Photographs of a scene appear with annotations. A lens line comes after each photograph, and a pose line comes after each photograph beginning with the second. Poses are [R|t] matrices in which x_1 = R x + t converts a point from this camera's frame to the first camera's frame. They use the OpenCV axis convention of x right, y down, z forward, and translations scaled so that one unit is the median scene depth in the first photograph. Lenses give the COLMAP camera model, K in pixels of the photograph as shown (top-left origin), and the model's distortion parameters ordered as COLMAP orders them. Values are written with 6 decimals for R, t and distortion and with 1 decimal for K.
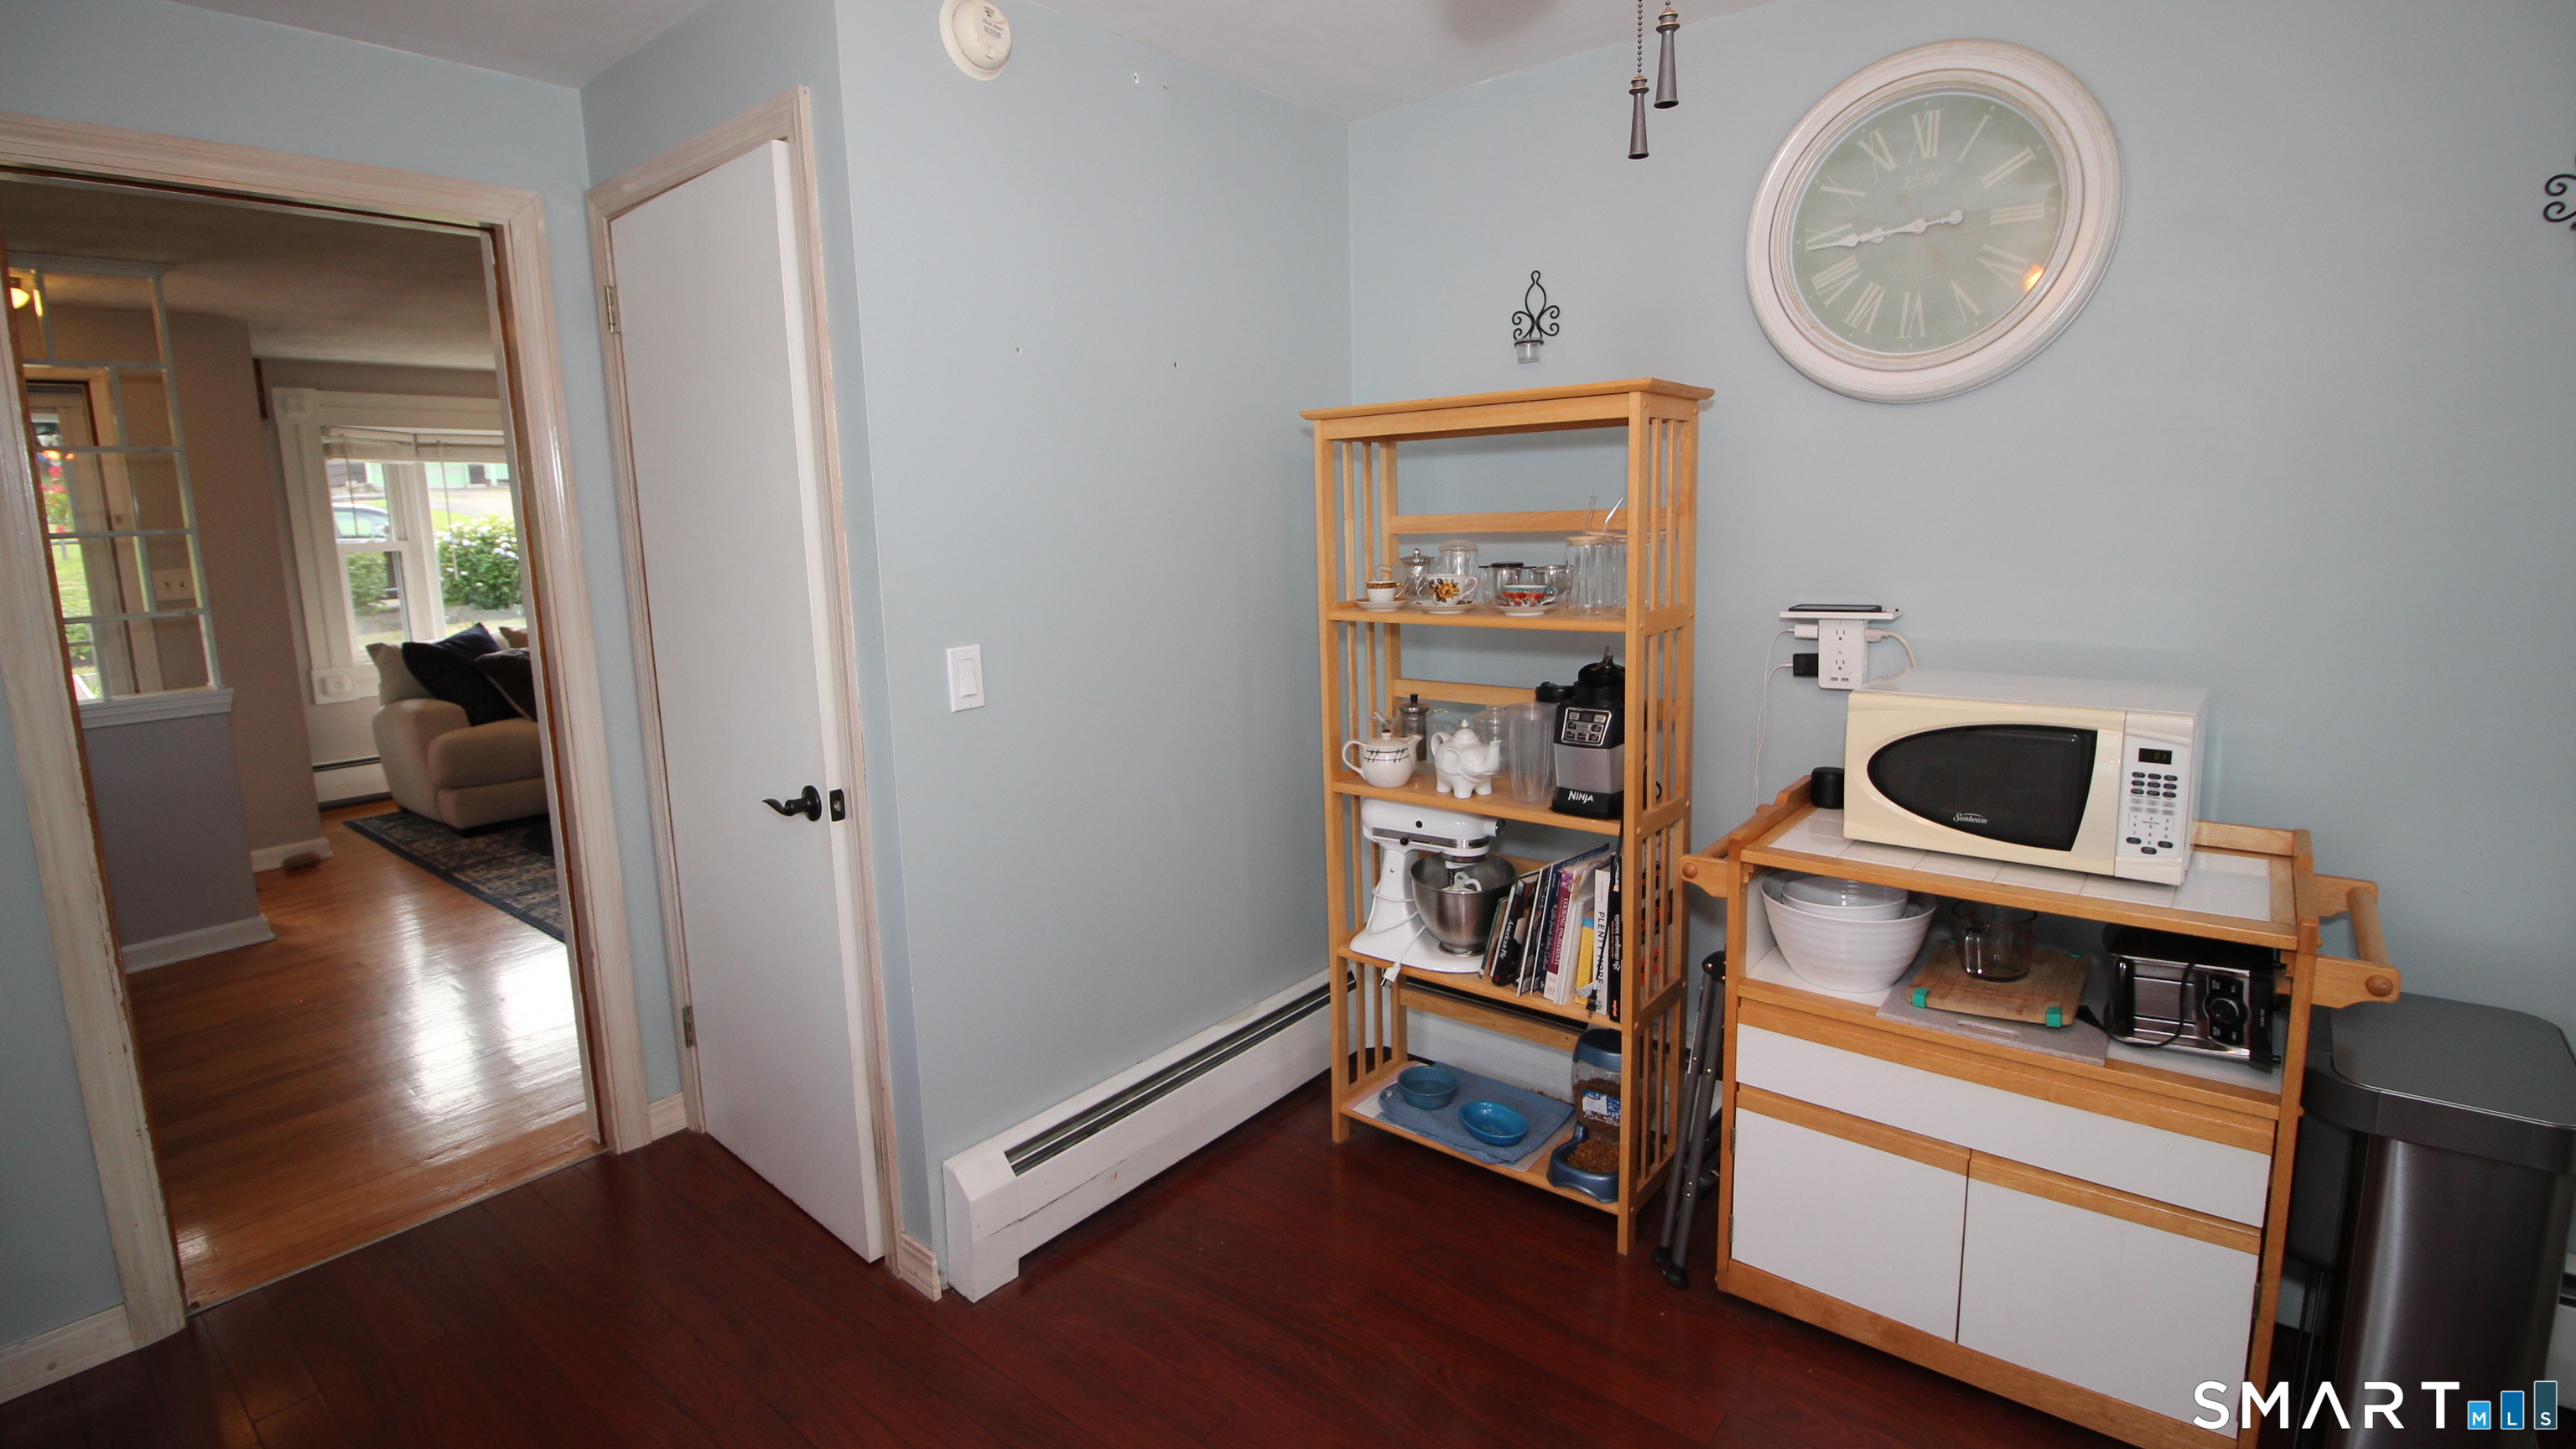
lens RADIAL K [[1179.9, 0, 1290.9], [0, 1179.9, 694.2], [0, 0, 1]] dist [0.000948, -0.014634]
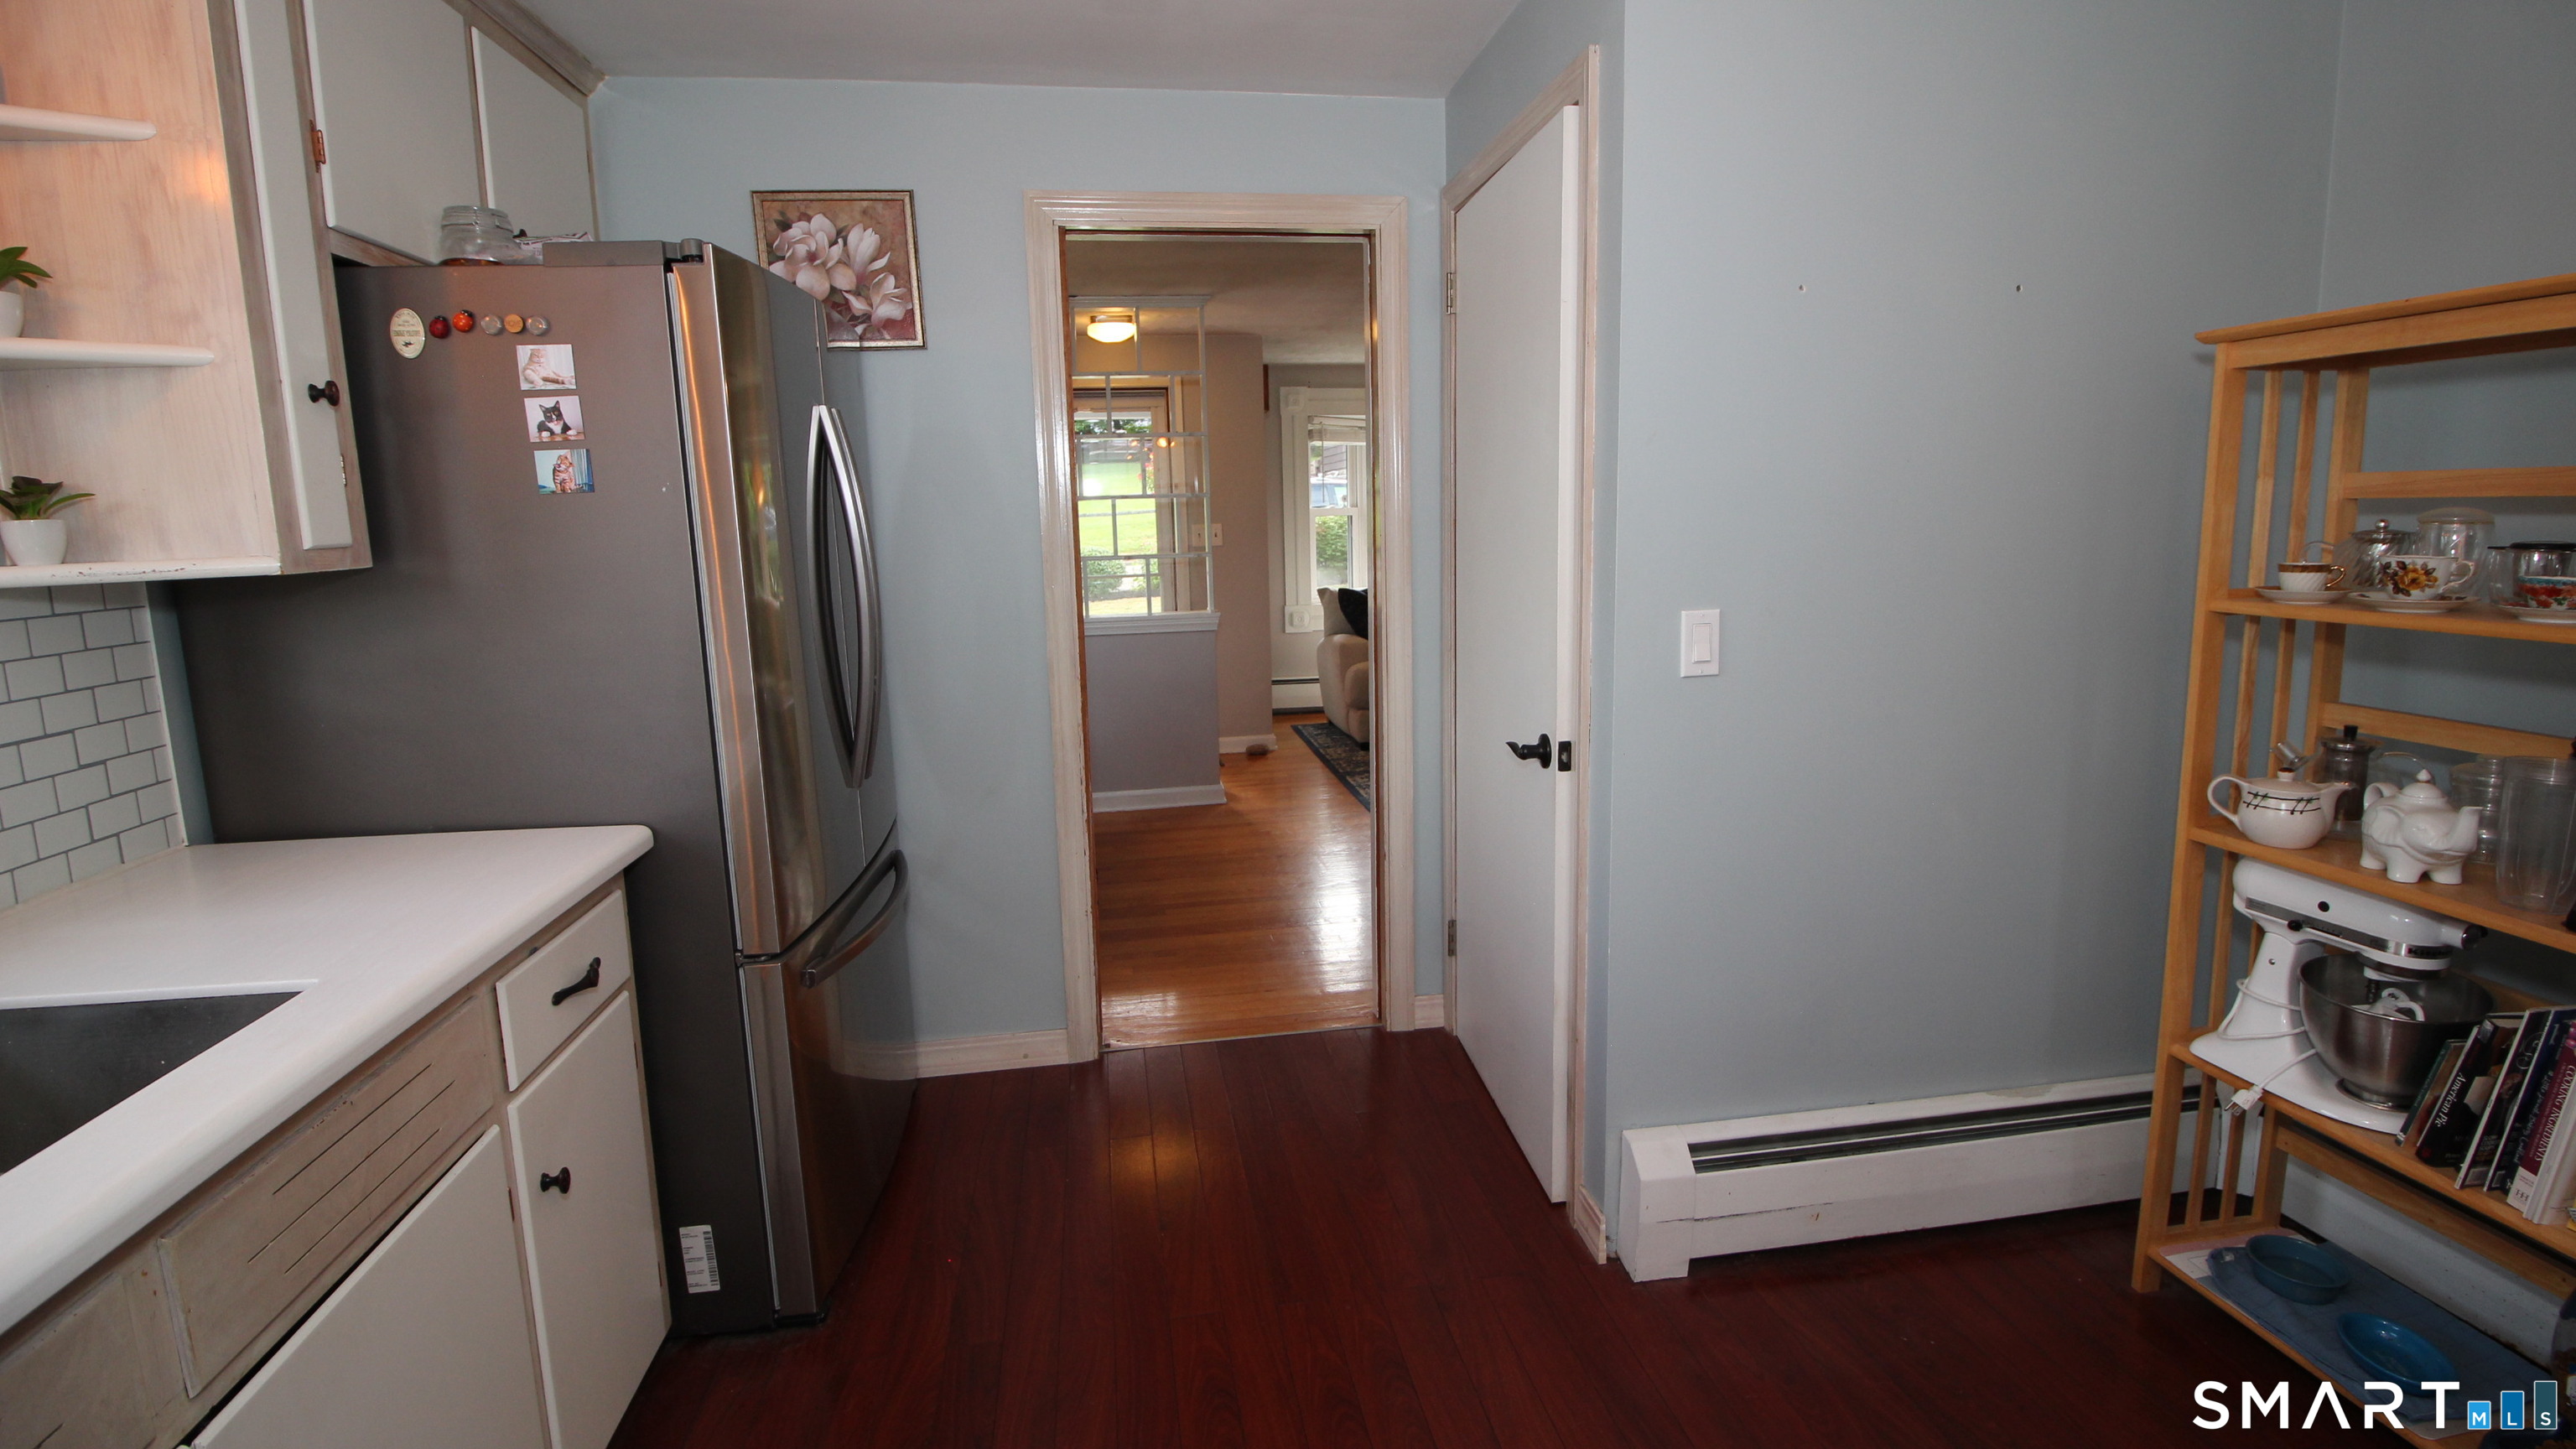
lens RADIAL K [[1179.9, 0, 1290.9], [0, 1179.9, 694.2], [0, 0, 1]] dist [0.000948, -0.014634]
pose [[0.750063, 0.112475, -0.651732, 0.085372], [-0.099779, 0.993398, 0.056606, 0.005298], [0.653796, 0.022571, 0.756334, 0.056567]]
